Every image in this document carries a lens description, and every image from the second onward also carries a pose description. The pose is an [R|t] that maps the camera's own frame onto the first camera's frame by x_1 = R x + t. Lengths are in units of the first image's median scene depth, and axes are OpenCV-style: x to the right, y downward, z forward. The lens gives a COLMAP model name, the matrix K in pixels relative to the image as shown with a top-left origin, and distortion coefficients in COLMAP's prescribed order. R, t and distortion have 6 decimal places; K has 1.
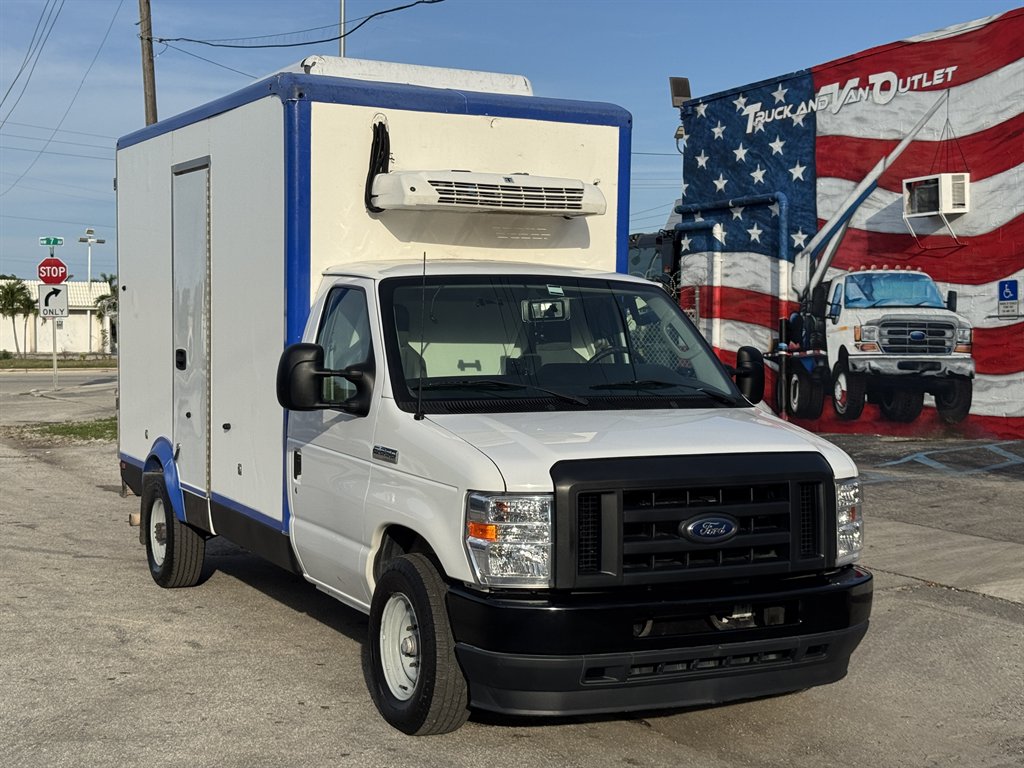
lens RADIAL K [[1522.1, 0, 512.0], [0, 1522.1, 384.0], [0, 0, 1]] dist [0.129307, -0.081406]
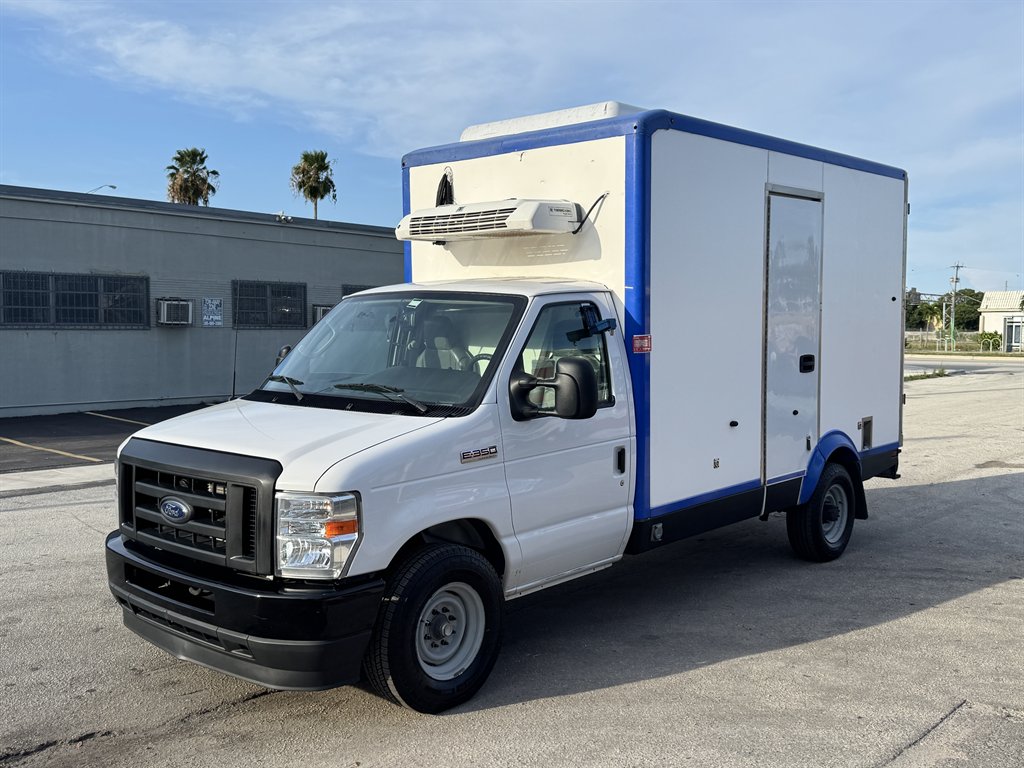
lens RADIAL K [[1021.4, 0, 512.0], [0, 1021.4, 384.0], [0, 0, 1]] dist [0.089764, -0.017885]
pose [[0.343918, 0.052299, -0.937542, 0.692873], [-0.033484, 0.998496, 0.043417, -0.032238], [0.938403, 0.016461, 0.345152, 0.704510]]
